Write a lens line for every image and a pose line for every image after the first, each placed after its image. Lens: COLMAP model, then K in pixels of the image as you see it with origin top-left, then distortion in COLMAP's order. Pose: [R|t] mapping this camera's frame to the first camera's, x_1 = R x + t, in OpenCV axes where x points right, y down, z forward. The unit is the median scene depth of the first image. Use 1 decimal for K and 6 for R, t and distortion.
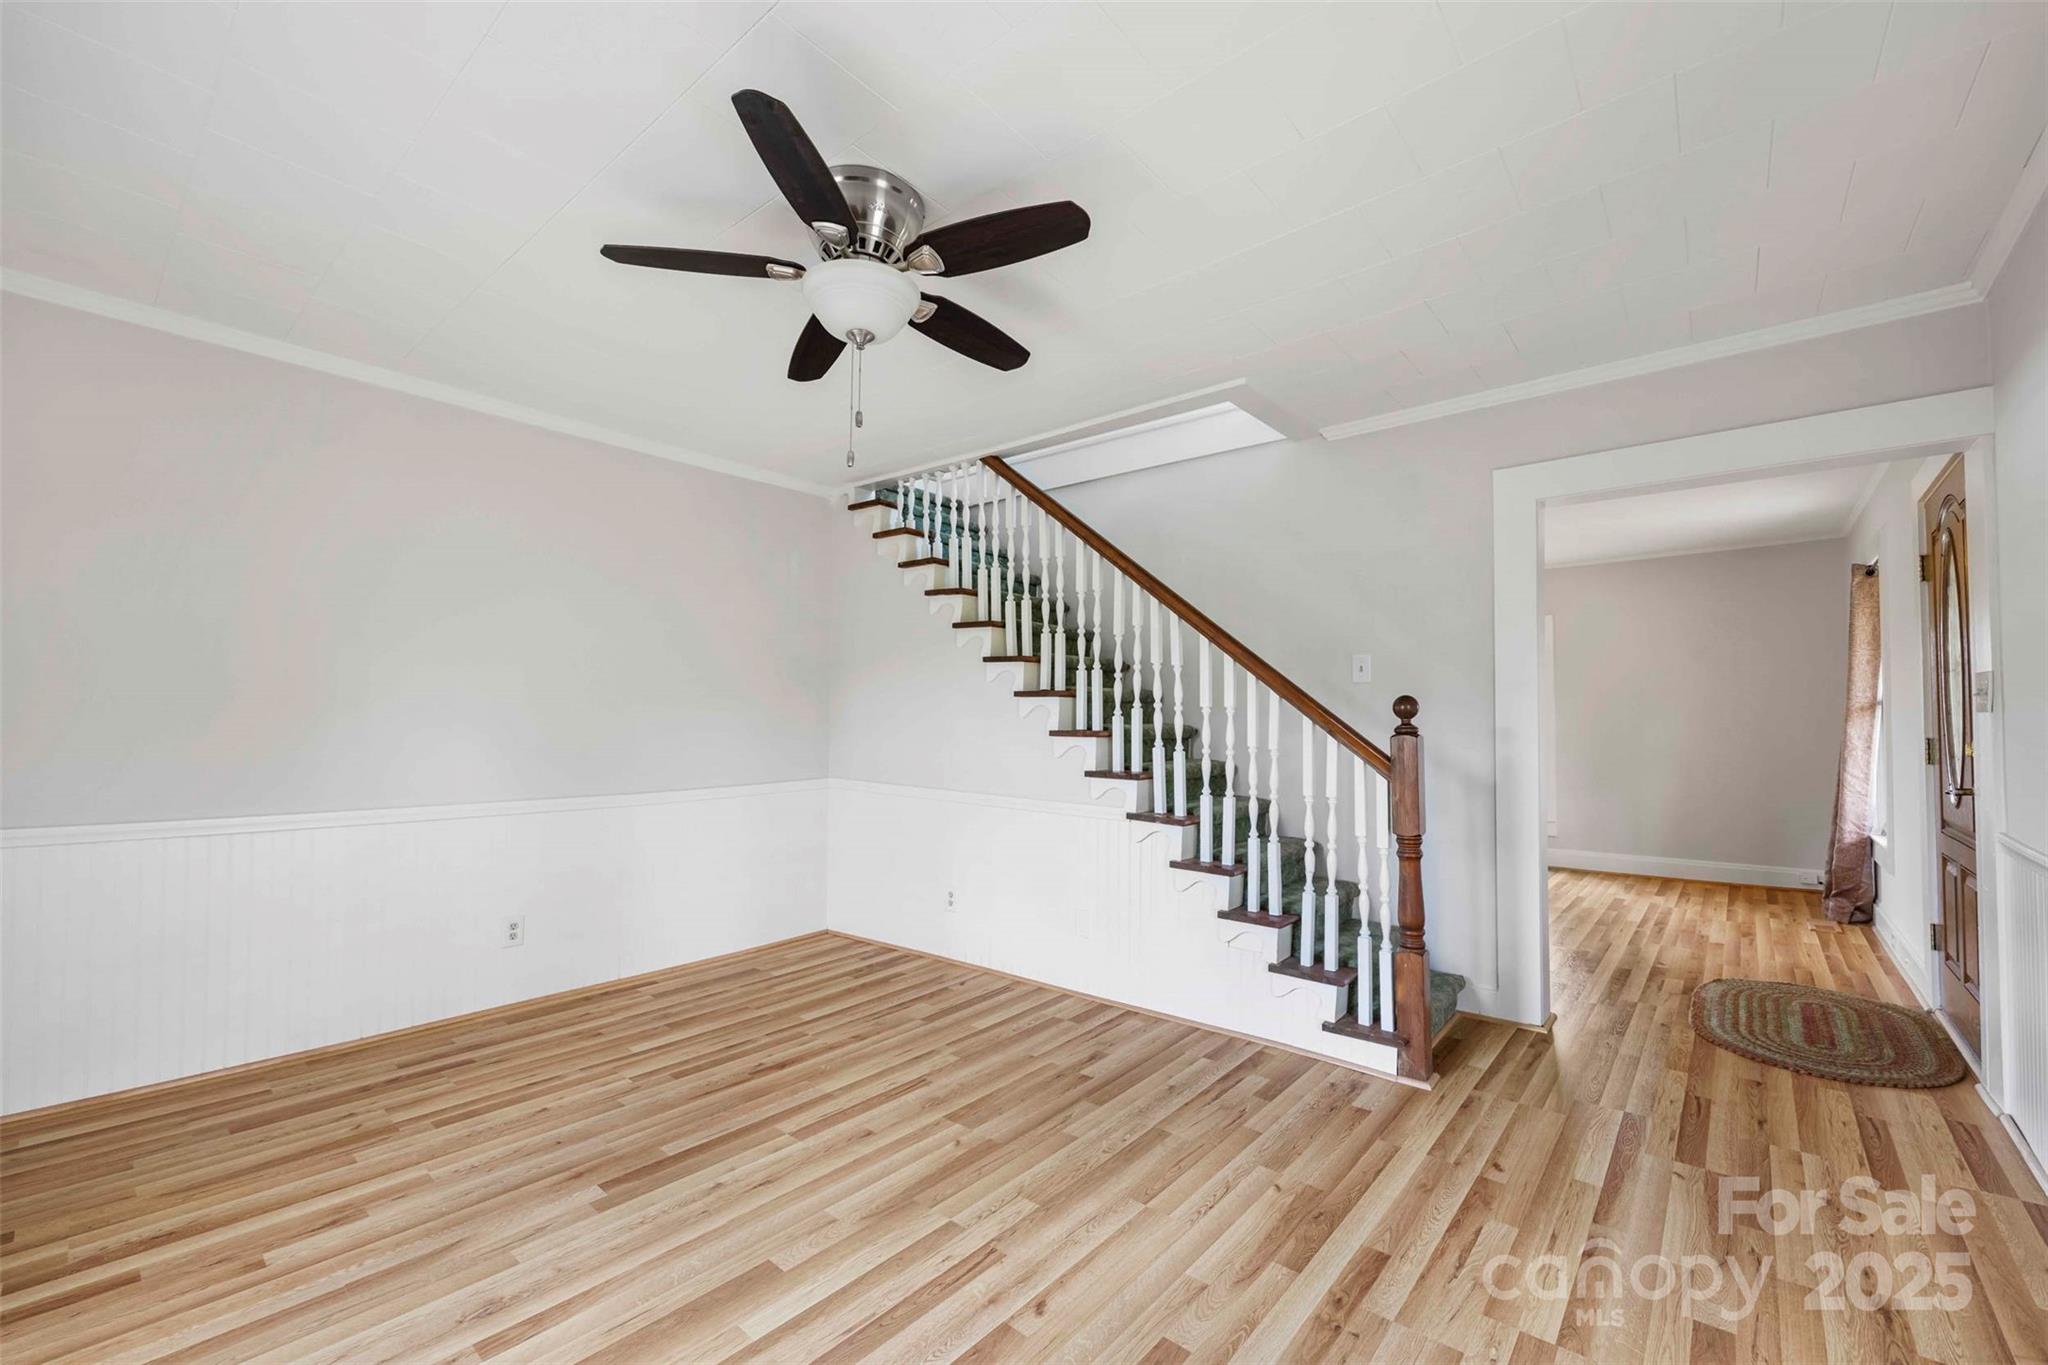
lens RADIAL K [[827.4, 0, 1027.4], [0, 827.4, 722.2], [0, 0, 1]] dist [-0.001003, 0.000175]
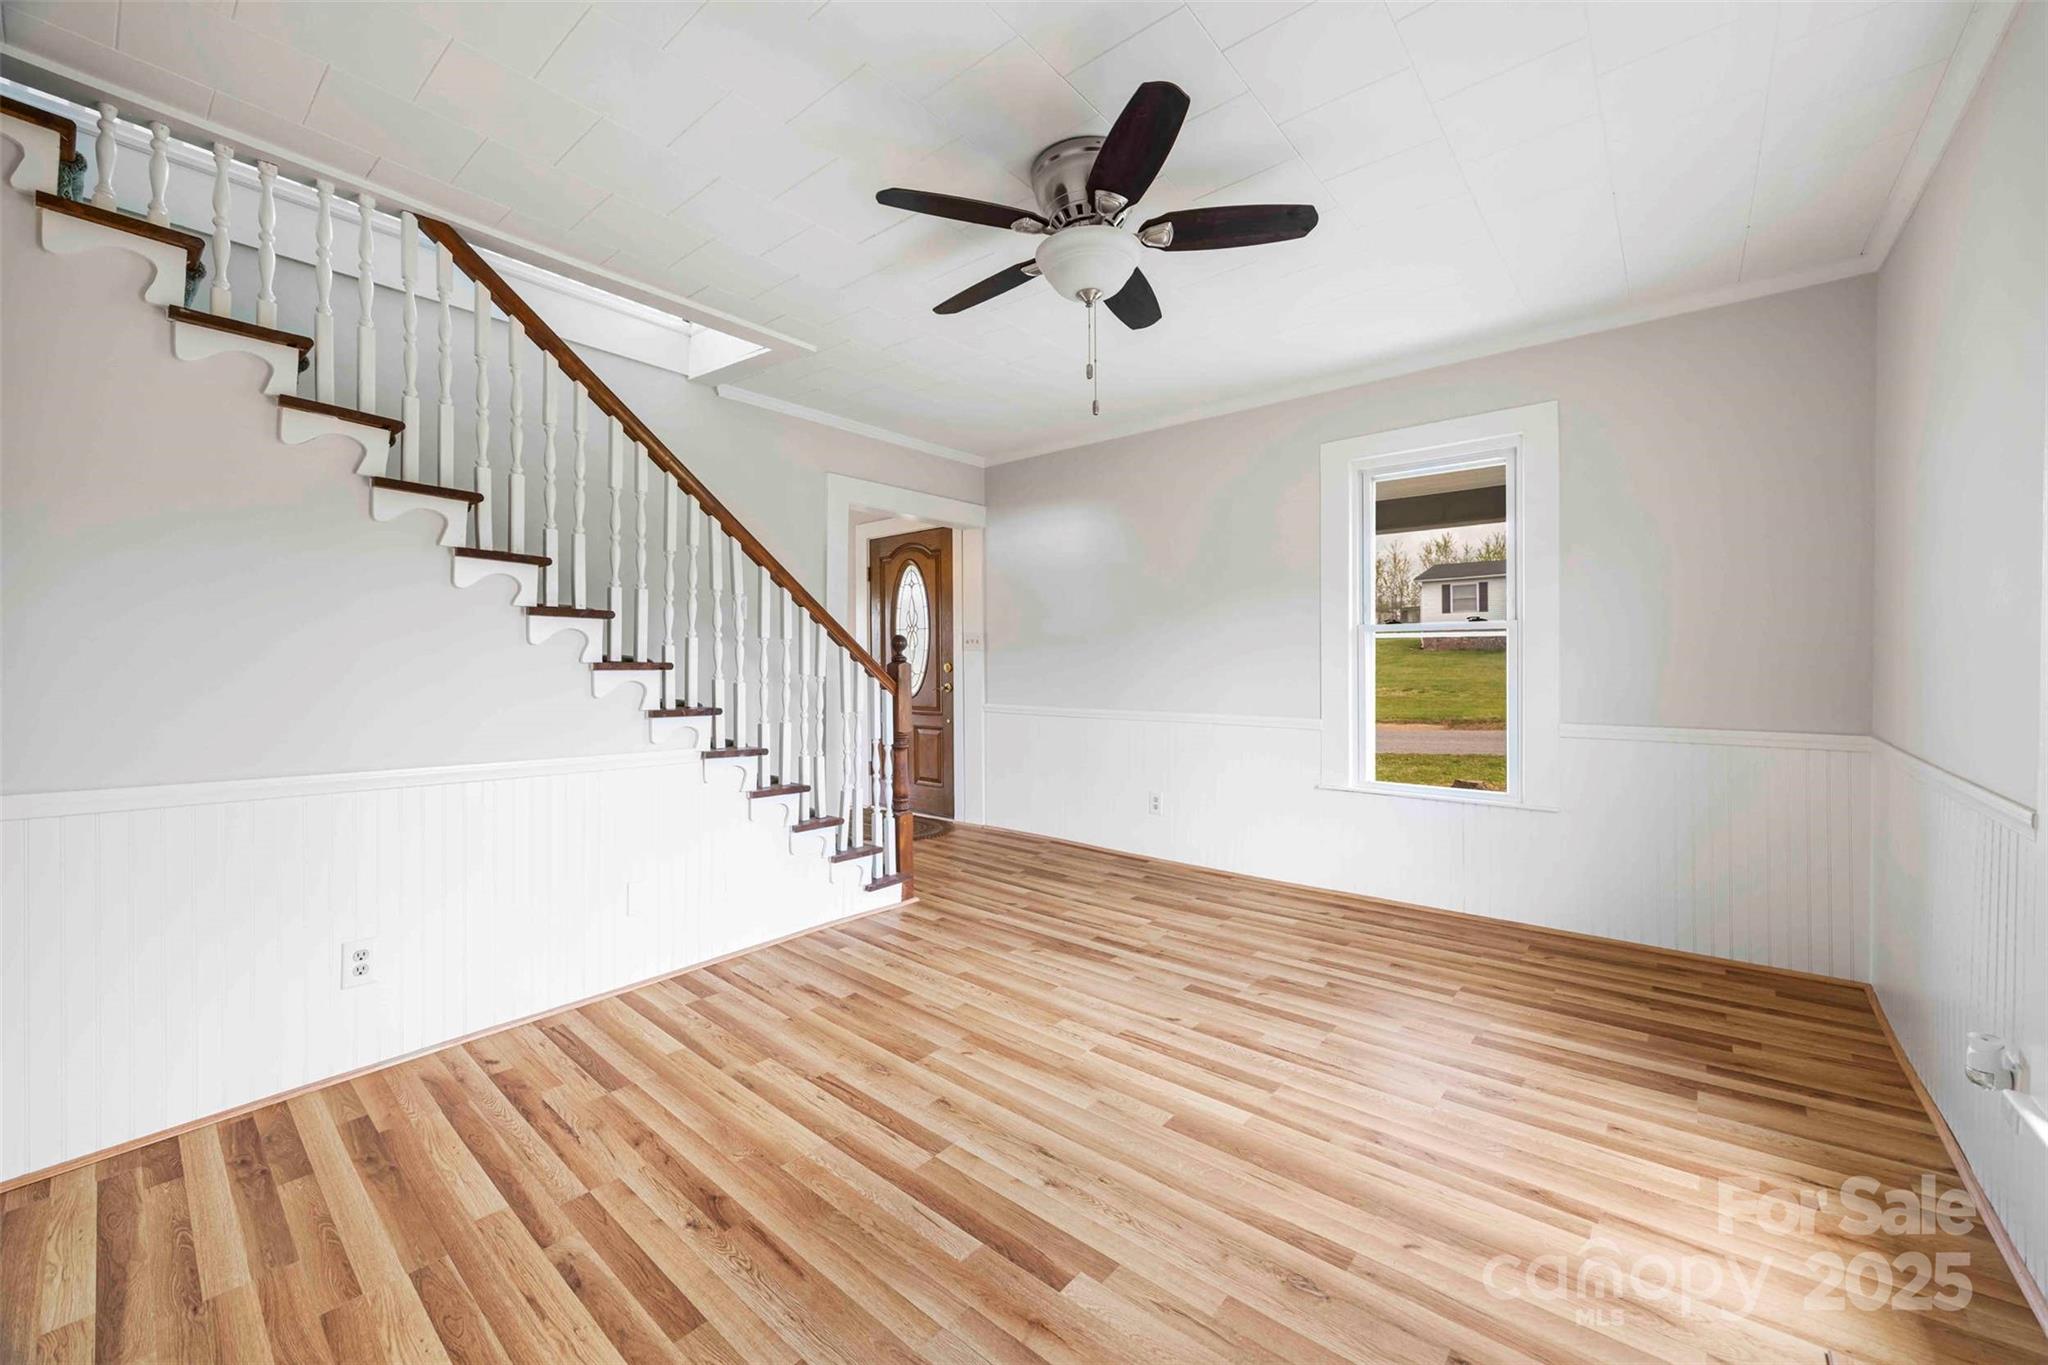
lens RADIAL K [[795.5, 0, 1030.5], [0, 795.5, 682.2], [0, 0, 1]] dist [-0.002437, 0.000222]
pose [[-0.011815, -0.025659, 0.999601, -0.953450], [0.002799, 0.999666, 0.025694, 0.015428], [-0.999926, 0.003101, -0.011739, 0.828134]]
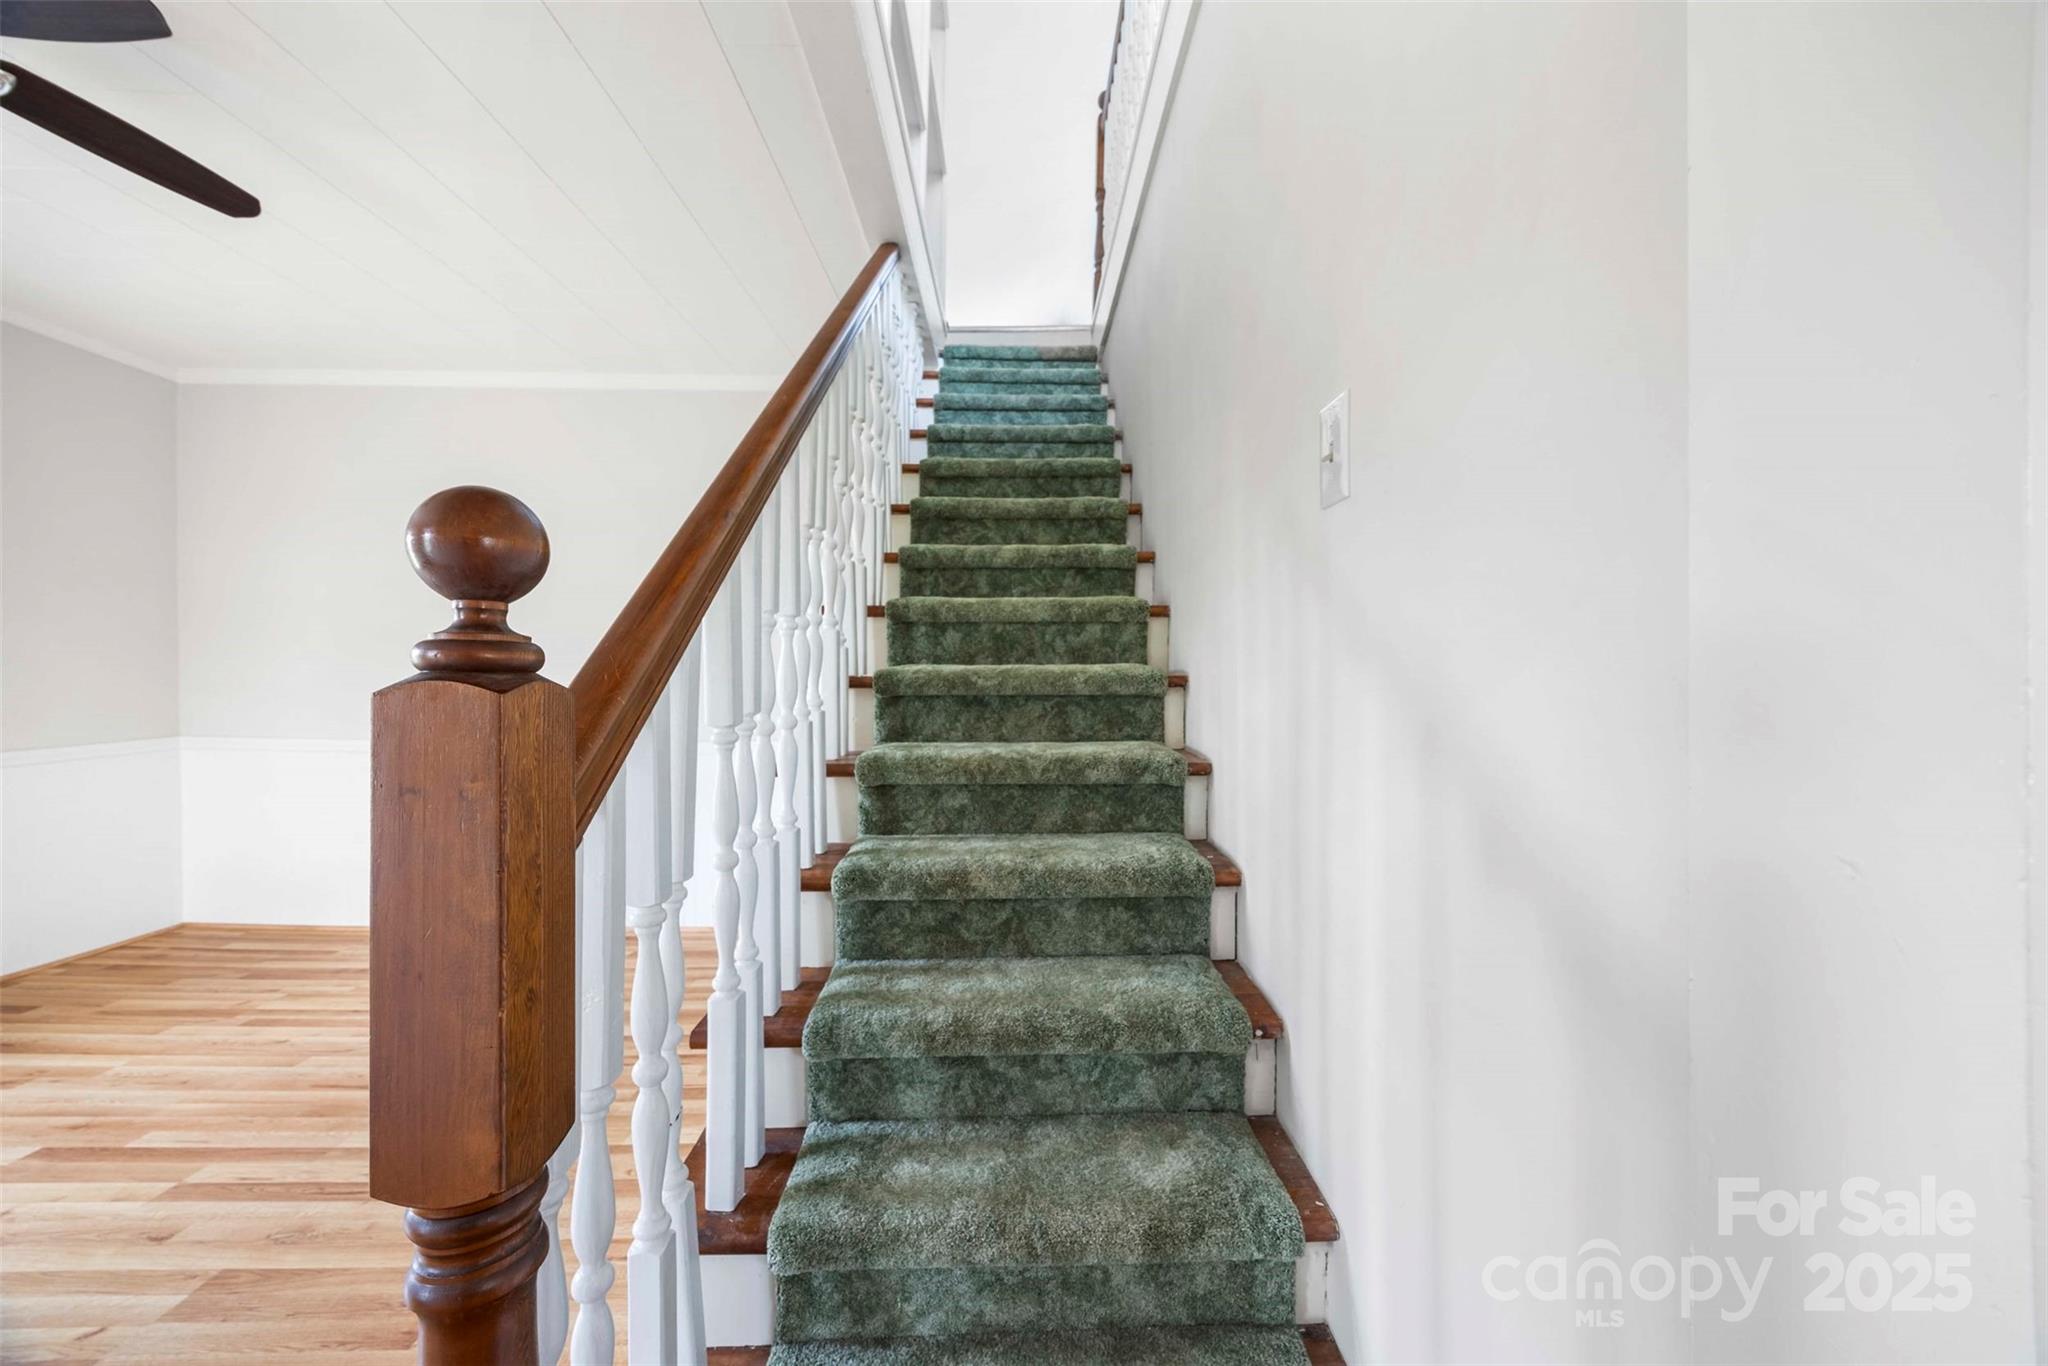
lens RADIAL K [[764.8, 0, 1016.3], [0, 764.8, 674.5], [0, 0, 1]] dist [-0.006049, 0.000204]
pose [[0.658699, -0.008853, -0.752354, 0.717498], [0.006181, 0.999961, -0.006355, 0.017286], [0.752381, -0.000464, 0.658728, 1.020740]]
